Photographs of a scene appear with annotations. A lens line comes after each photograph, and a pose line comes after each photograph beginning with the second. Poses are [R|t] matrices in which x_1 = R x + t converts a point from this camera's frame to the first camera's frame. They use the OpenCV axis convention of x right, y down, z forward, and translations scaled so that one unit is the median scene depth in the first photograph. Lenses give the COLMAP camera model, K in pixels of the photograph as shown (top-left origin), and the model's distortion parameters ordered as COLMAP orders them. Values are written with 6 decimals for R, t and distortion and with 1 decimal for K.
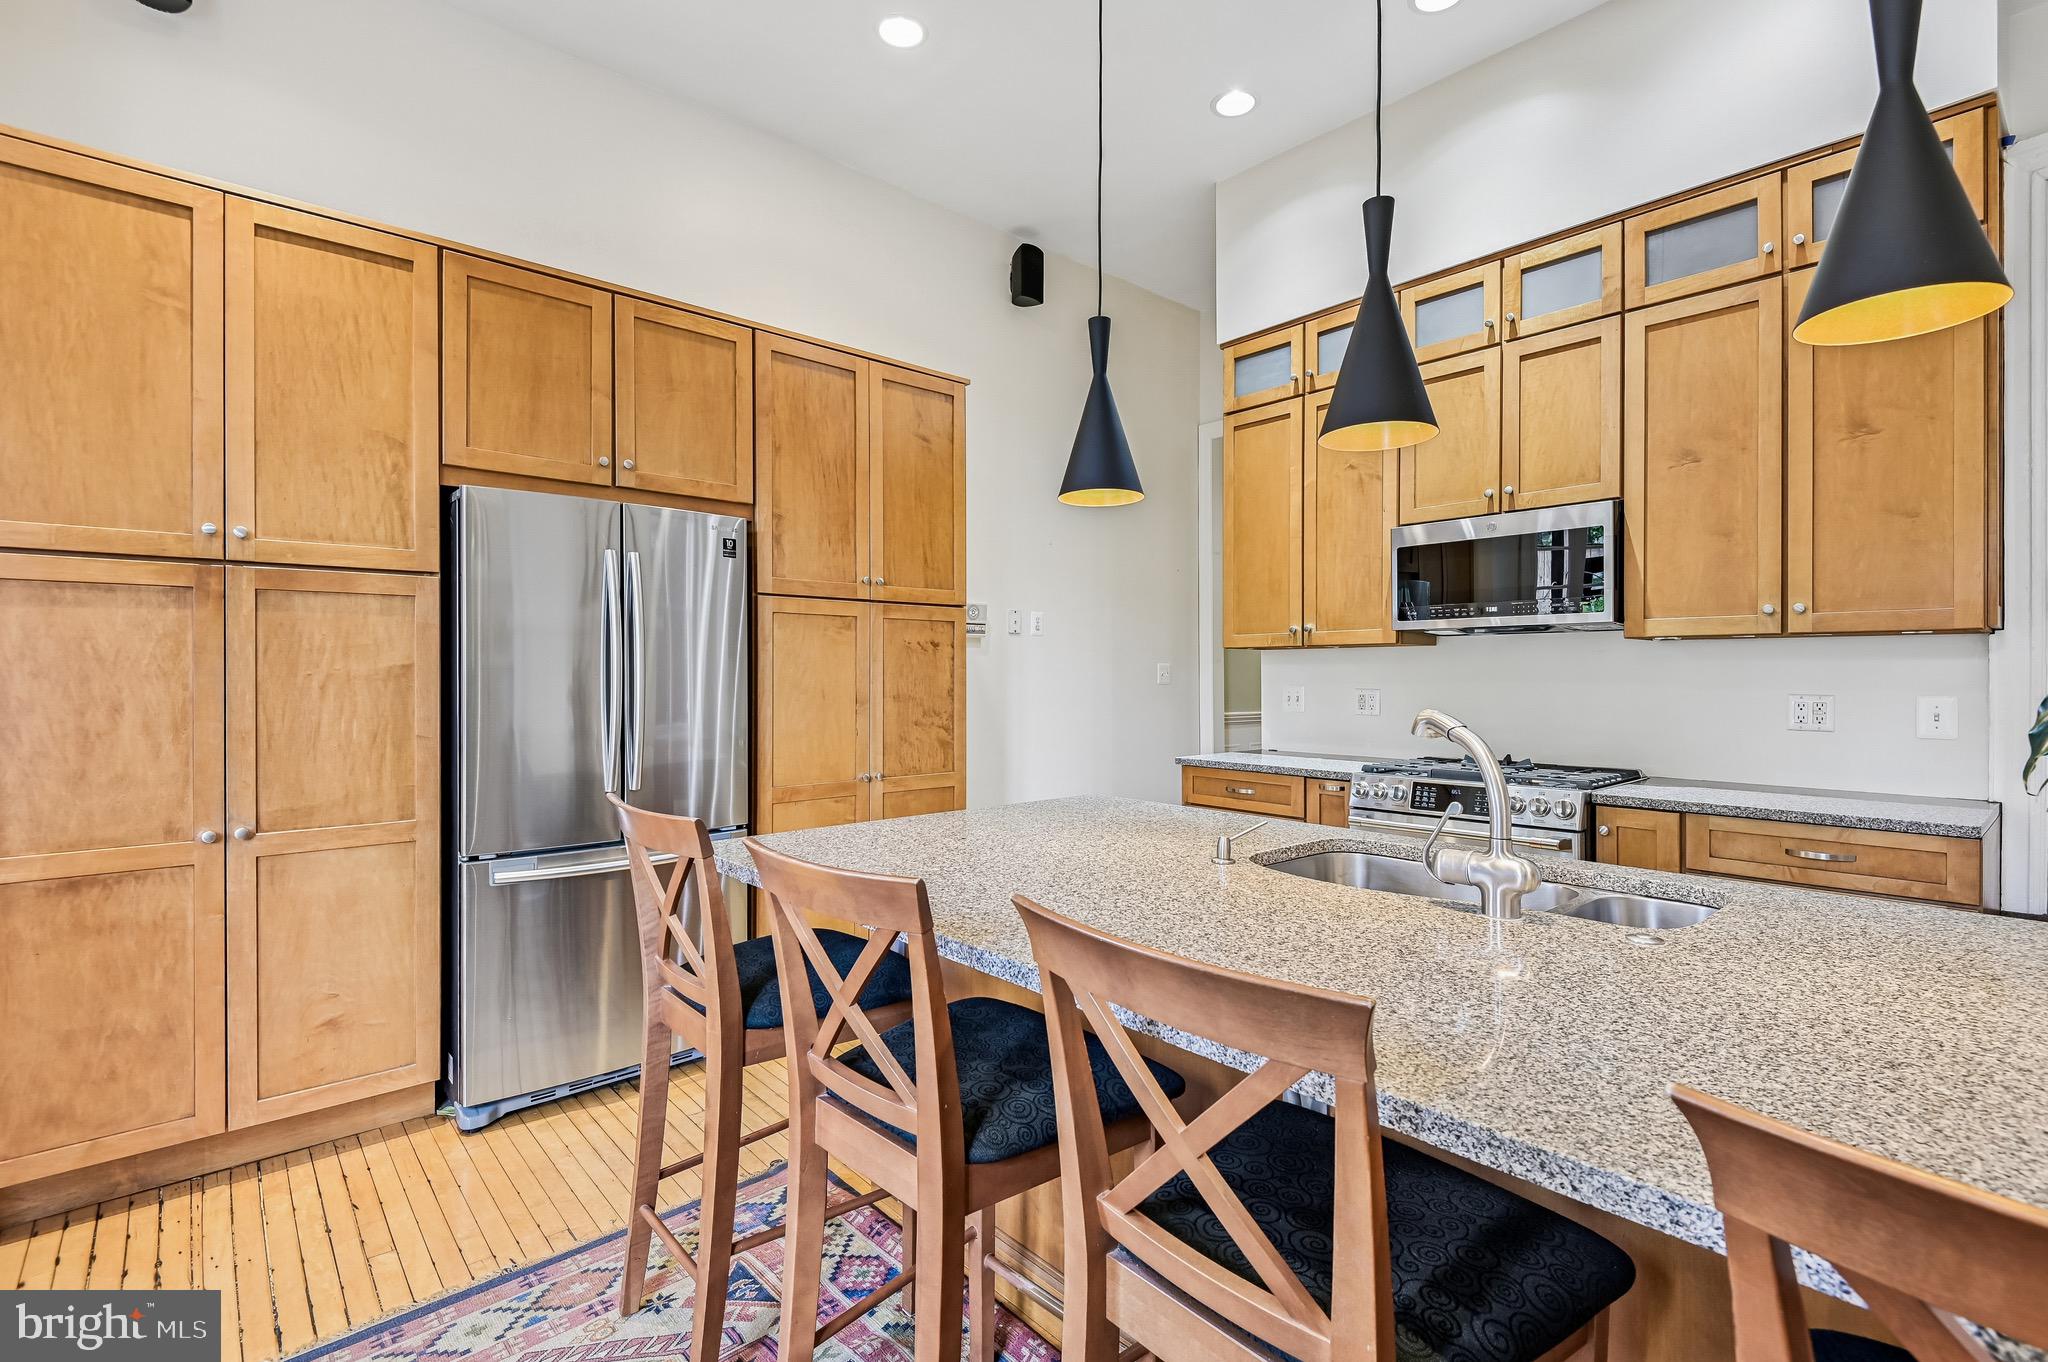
lens RADIAL K [[933.4, 0, 1019.7], [0, 933.4, 681.1], [0, 0, 1]] dist [0.000485, -0.000445]
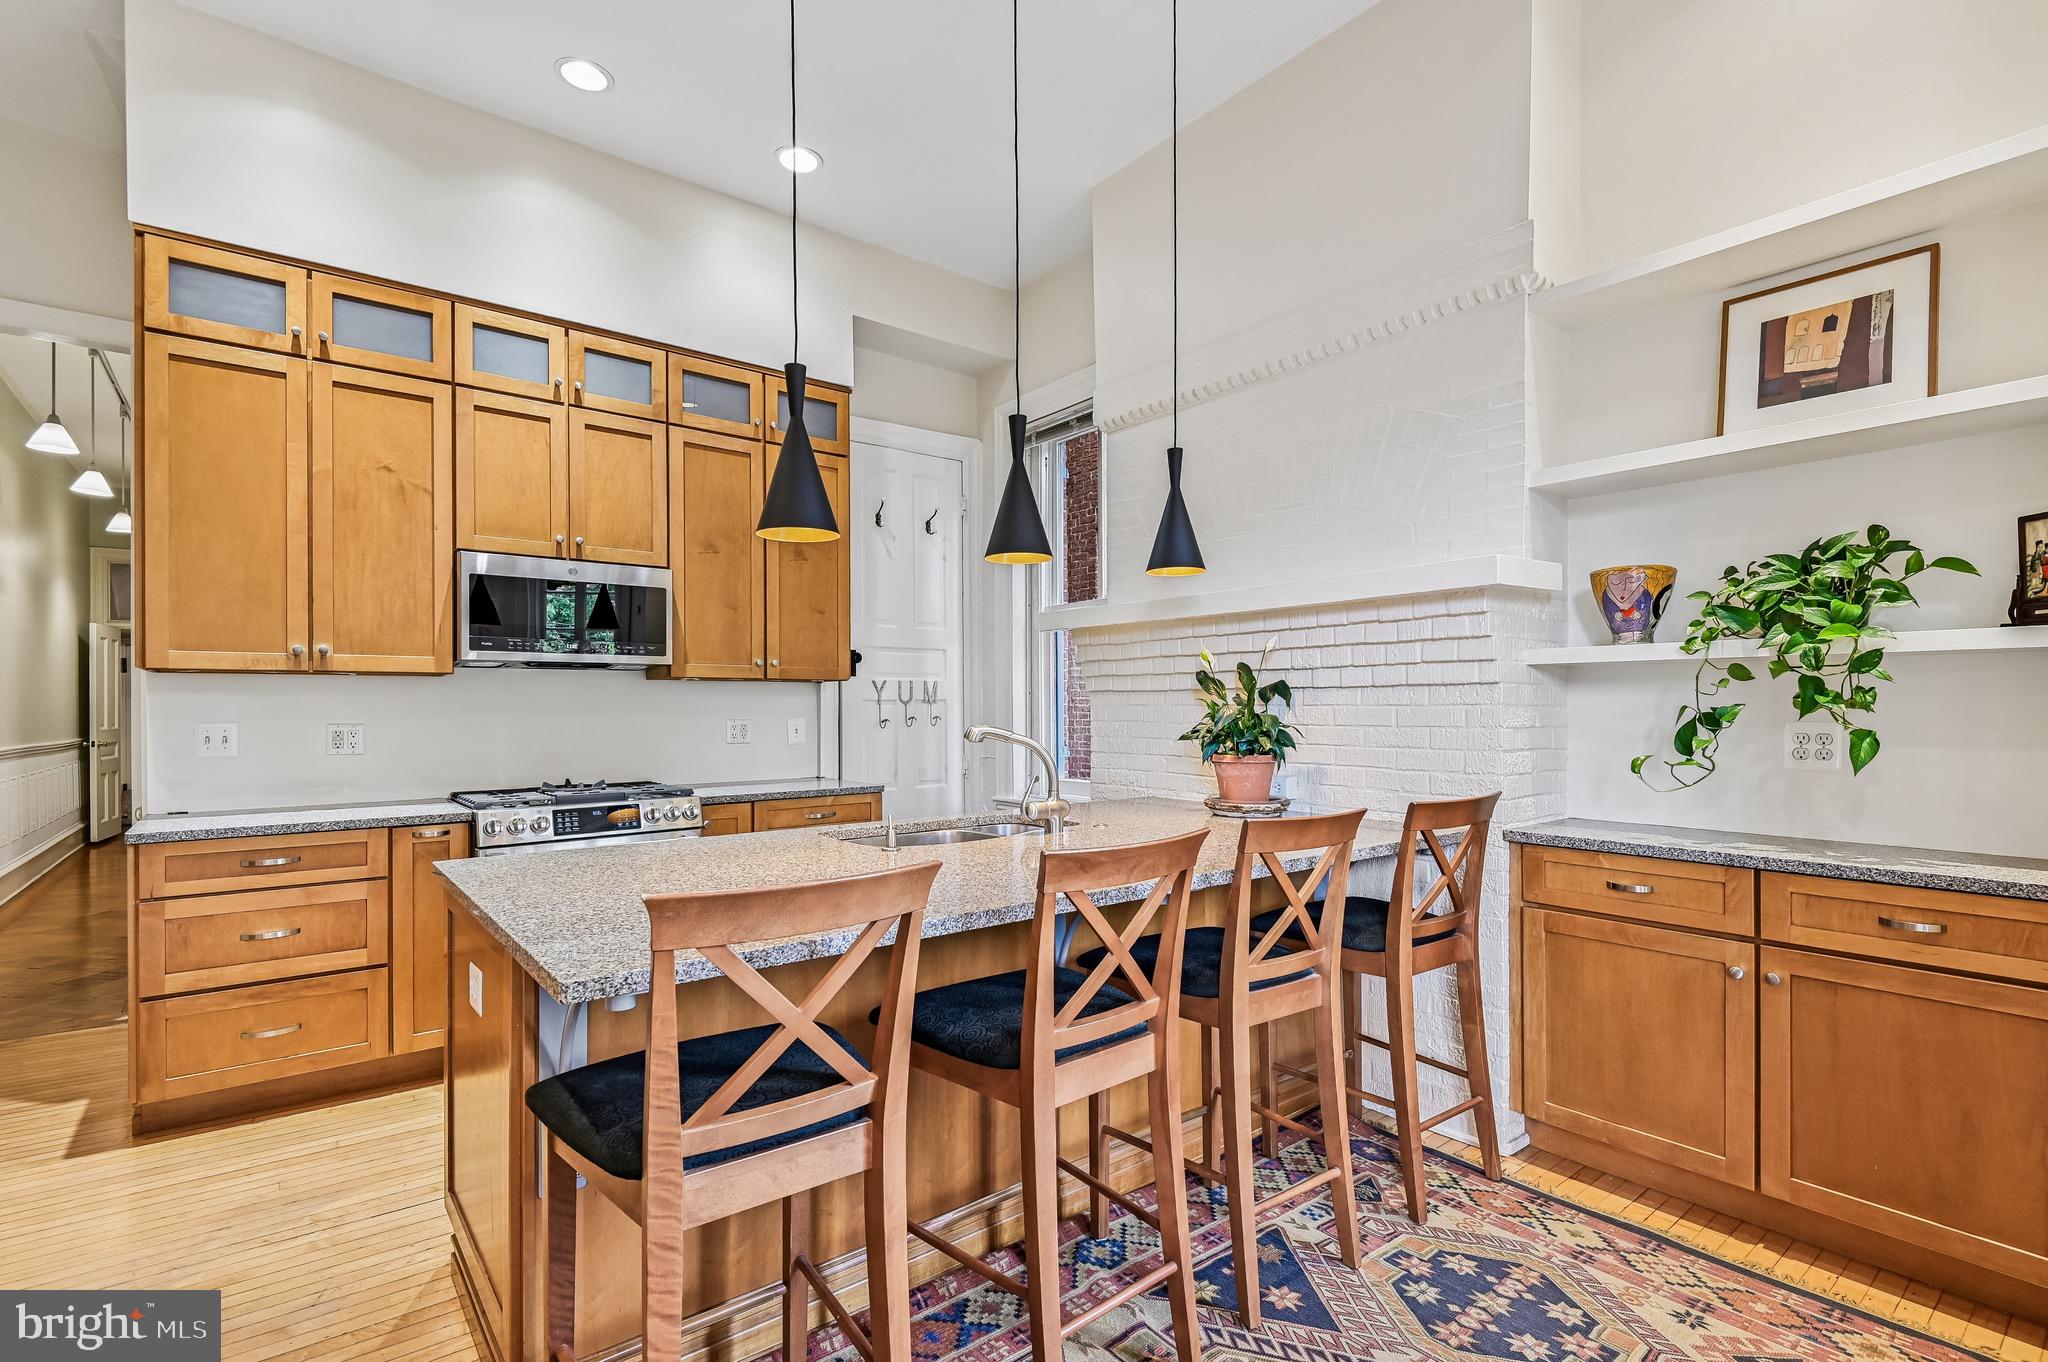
lens RADIAL K [[928.9, 0, 1020.7], [0, 928.9, 714.0], [0, 0, 1]] dist [0.000748, -0.000126]
pose [[0.043066, -0.007271, 0.999046, -0.559291], [0.012302, 0.999902, 0.006747, 0.001338], [-0.998996, 0.012000, 0.043151, 0.425947]]
